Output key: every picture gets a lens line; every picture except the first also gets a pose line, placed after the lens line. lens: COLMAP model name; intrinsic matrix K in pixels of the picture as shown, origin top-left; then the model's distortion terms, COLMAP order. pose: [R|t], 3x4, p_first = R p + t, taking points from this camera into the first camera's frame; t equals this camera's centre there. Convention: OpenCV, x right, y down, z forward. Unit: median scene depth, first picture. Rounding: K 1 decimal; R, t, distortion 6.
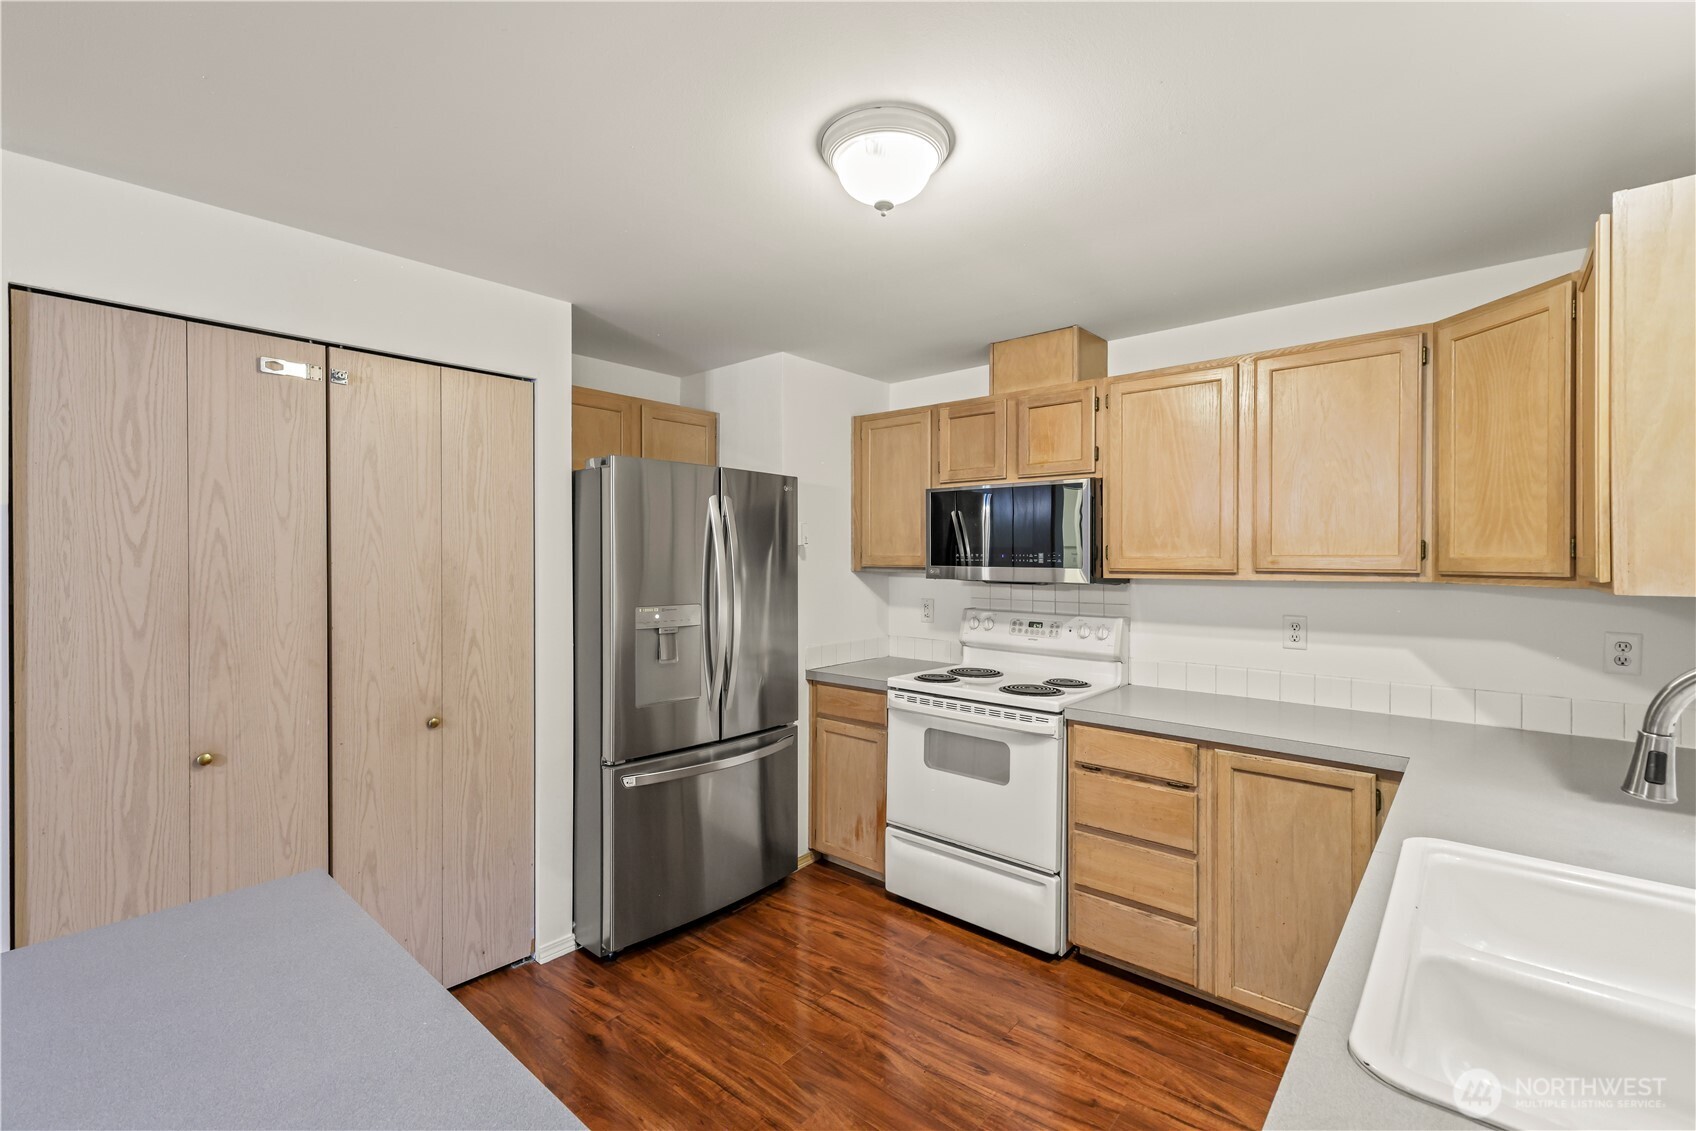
lens RADIAL K [[724.3, 0, 893.3], [0, 724.3, 562.2], [0, 0, 1]] dist [0.003297, 0.000247]
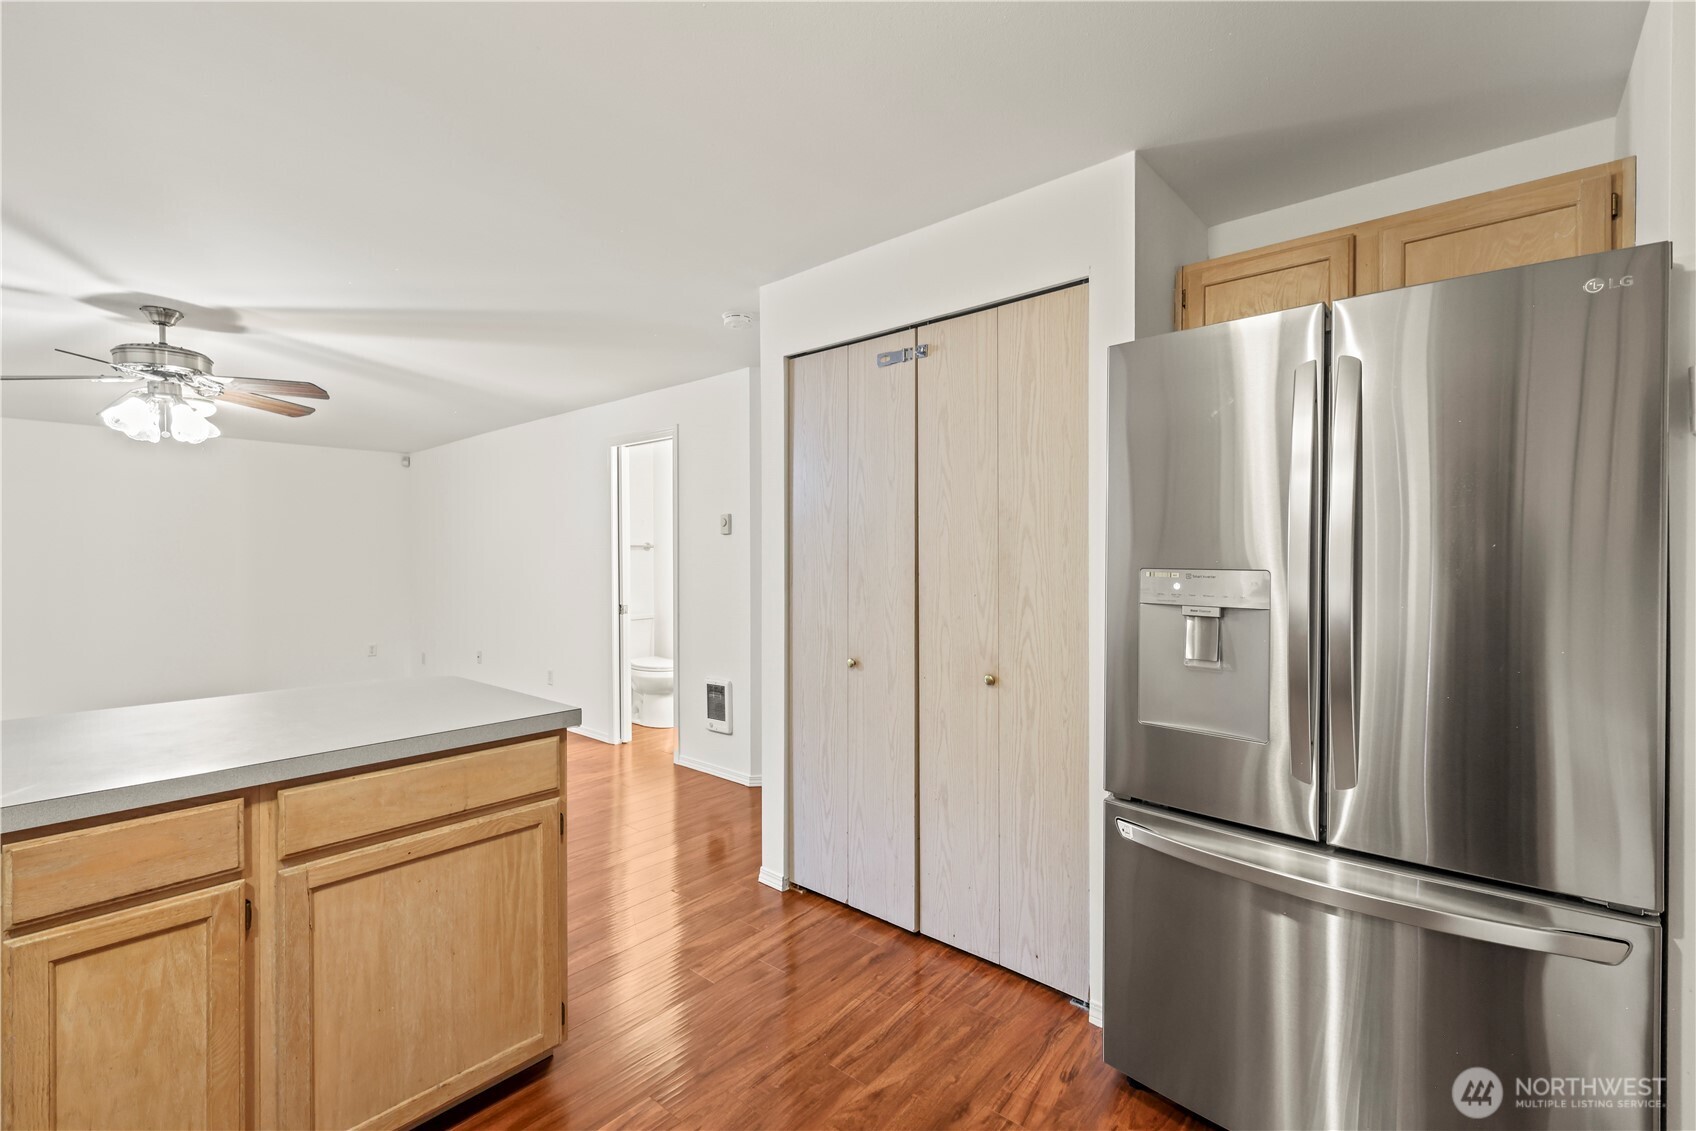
lens RADIAL K [[734.7, 0, 848.0], [0, 734.7, 565.5], [0, 0, 1]] dist [0.003969, 0.000049]
pose [[-0.034400, 0.011383, -0.999343, 0.336624], [-0.006797, 0.999909, 0.011623, 0.057129], [0.999385, 0.007193, -0.034319, 0.816168]]
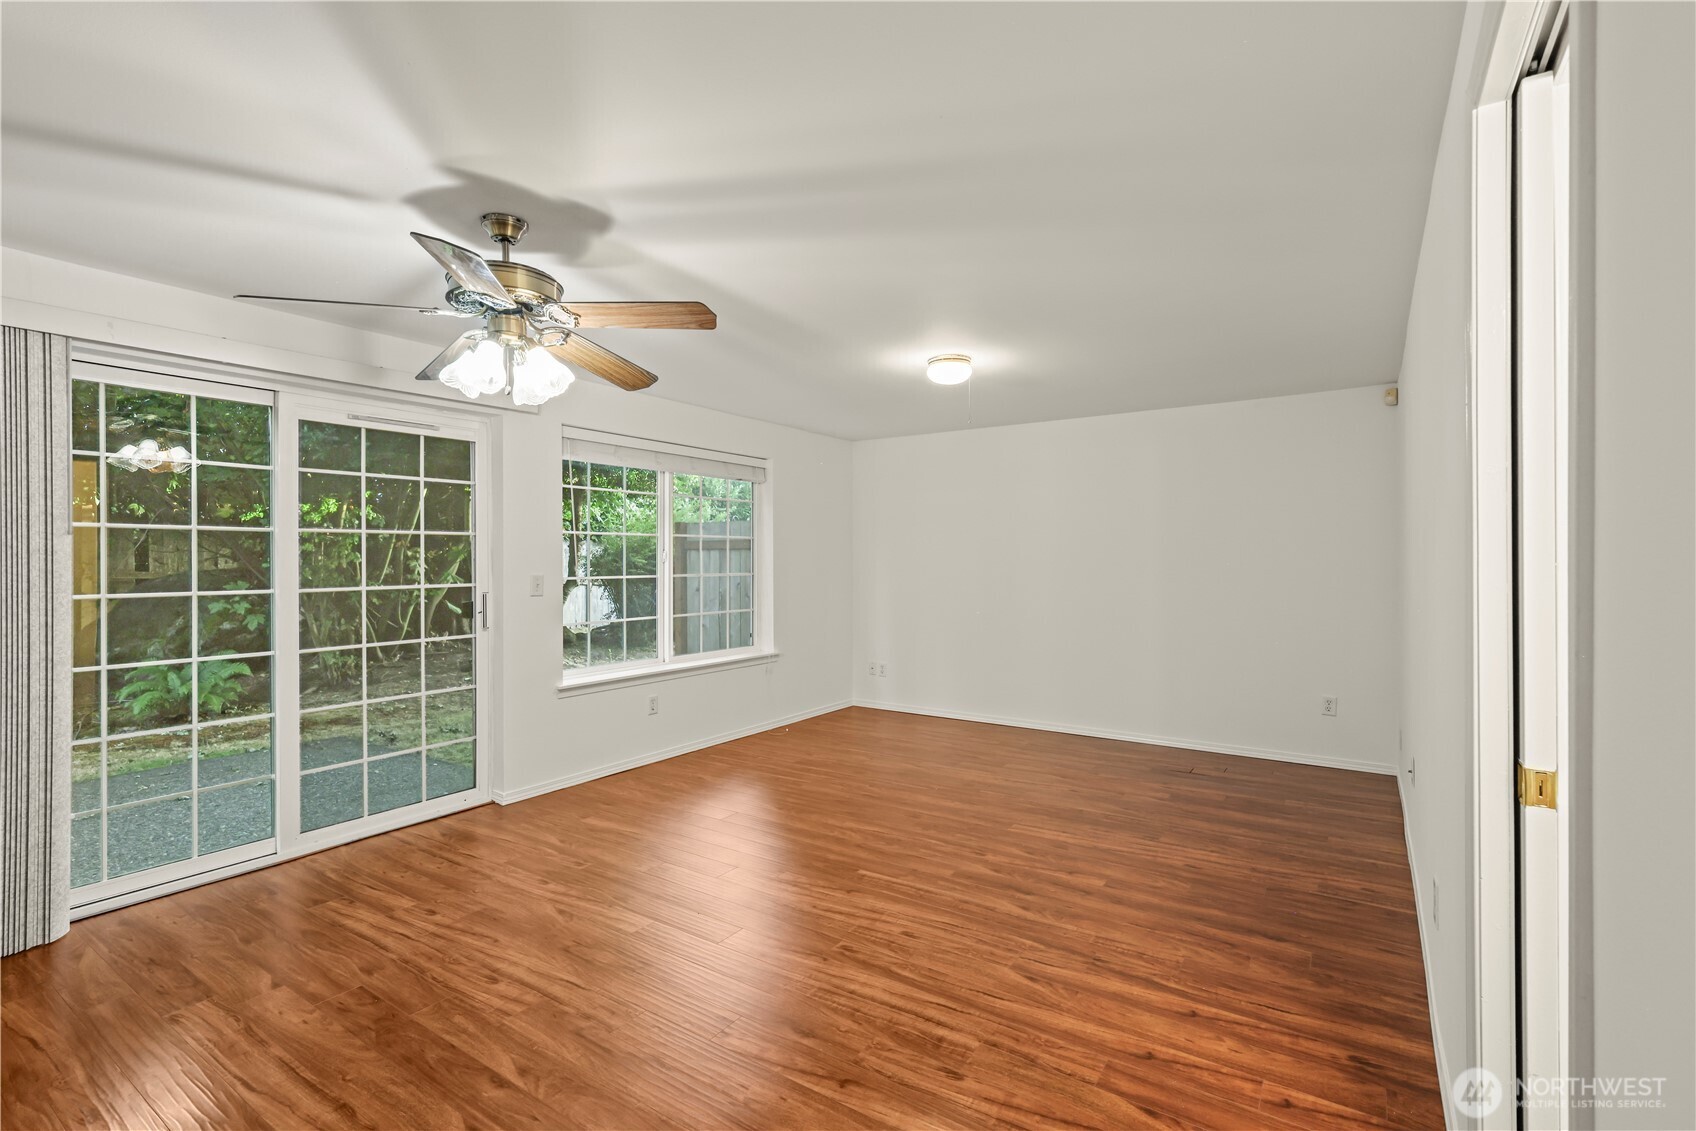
lens RADIAL K [[724.3, 0, 893.3], [0, 724.3, 562.2], [0, 0, 1]] dist [0.003297, 0.000247]
pose [[-0.992522, 0.002453, -0.122043, -1.286287], [0.001171, 0.999943, 0.010574, 0.043378], [0.122062, 0.010352, -0.992469, 0.527924]]
